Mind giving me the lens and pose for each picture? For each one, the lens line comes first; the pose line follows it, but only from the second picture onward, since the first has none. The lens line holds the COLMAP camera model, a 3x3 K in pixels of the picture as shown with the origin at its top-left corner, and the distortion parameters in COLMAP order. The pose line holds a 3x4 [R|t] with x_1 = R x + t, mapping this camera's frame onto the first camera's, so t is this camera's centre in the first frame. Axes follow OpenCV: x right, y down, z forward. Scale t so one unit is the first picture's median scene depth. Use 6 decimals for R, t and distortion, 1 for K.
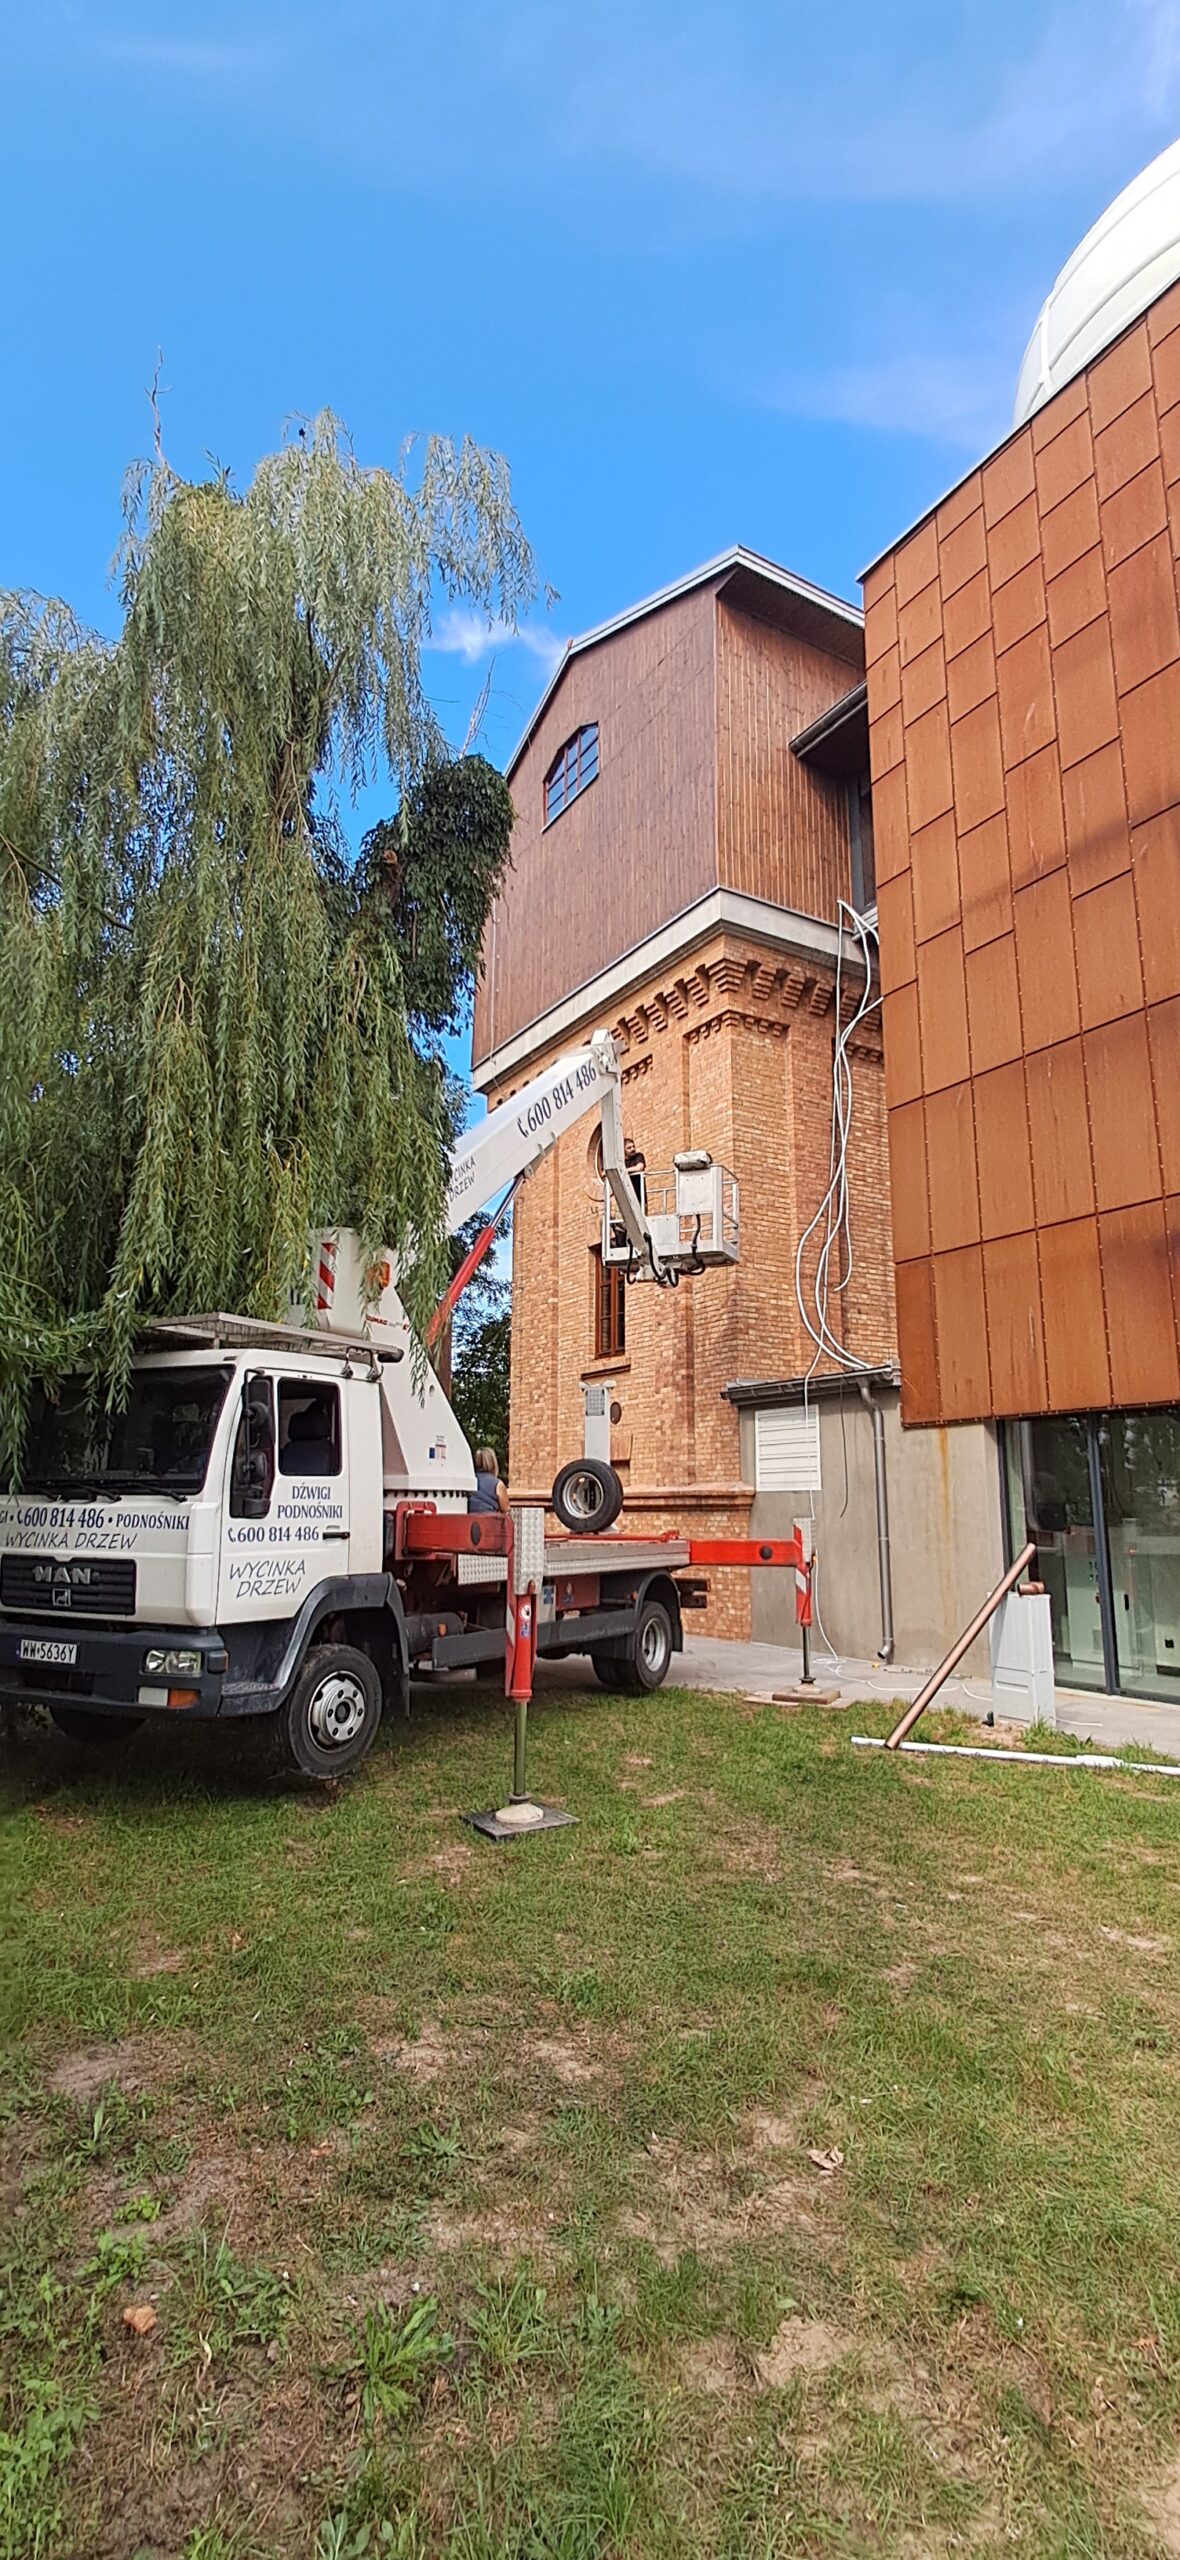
lens RADIAL K [[1153.5, 0, 585.7], [0, 1153.5, 1294.3], [0, 0, 1]] dist [0.000479, 0.000026]
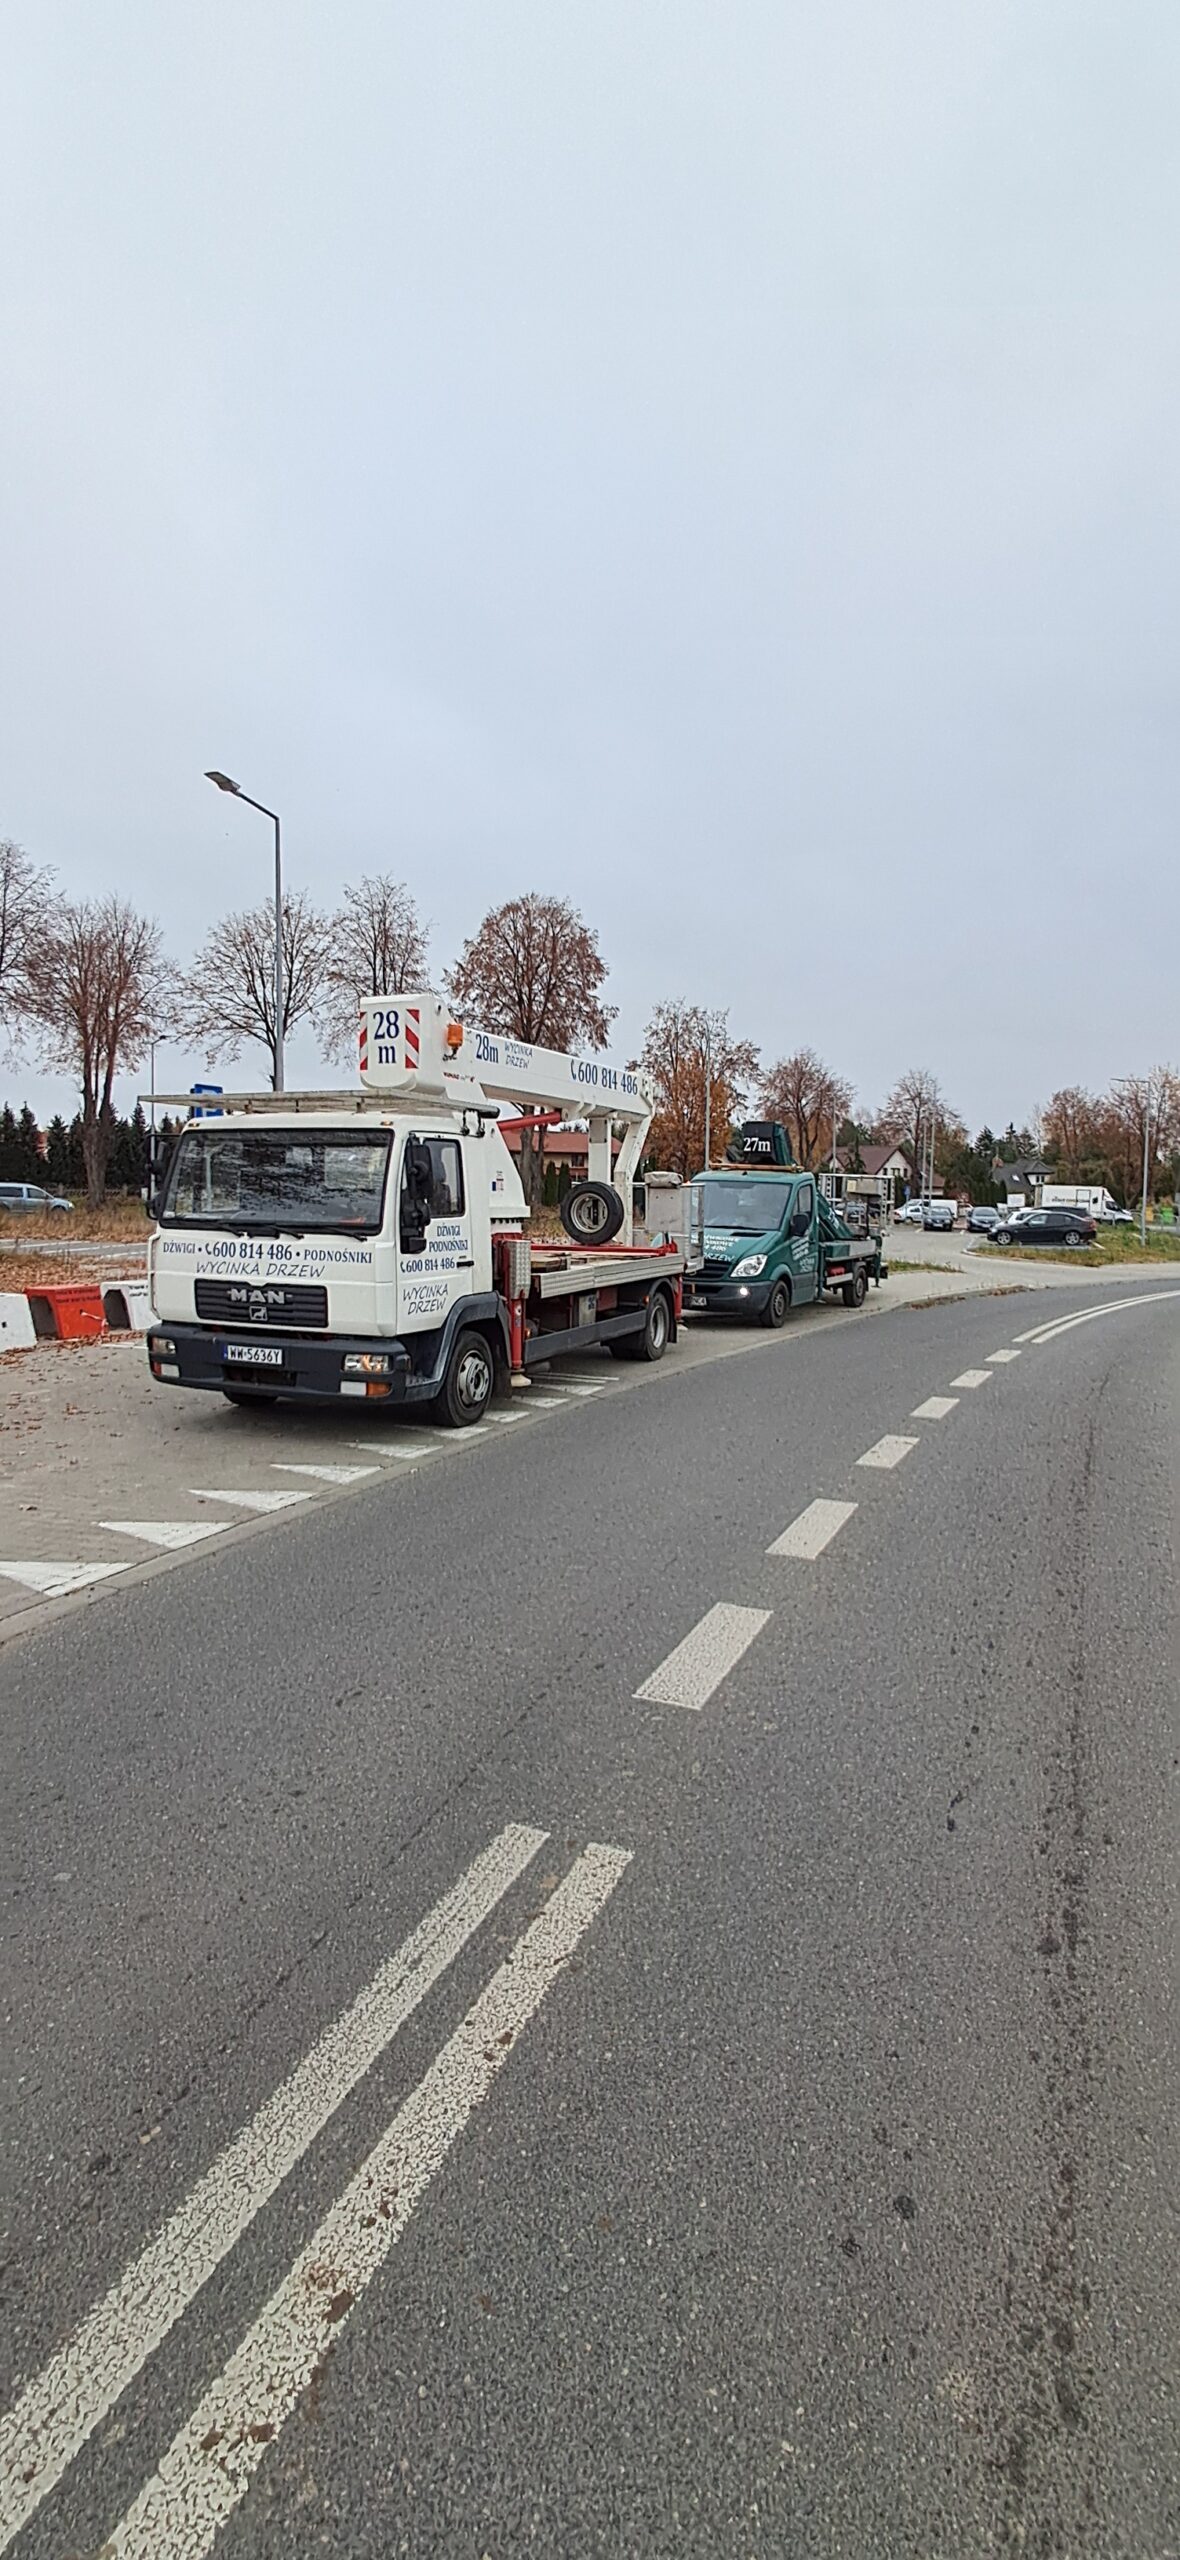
lens RADIAL K [[1169.1, 0, 590.0], [0, 1169.1, 1280.0], [0, 0, 1]] dist [0.000990, -0.000132]
pose [[0.994898, 0.001333, 0.100880, -0.220573], [-0.027016, 0.966915, 0.253663, -0.103366], [-0.097205, -0.255094, 0.962018, -0.246276]]
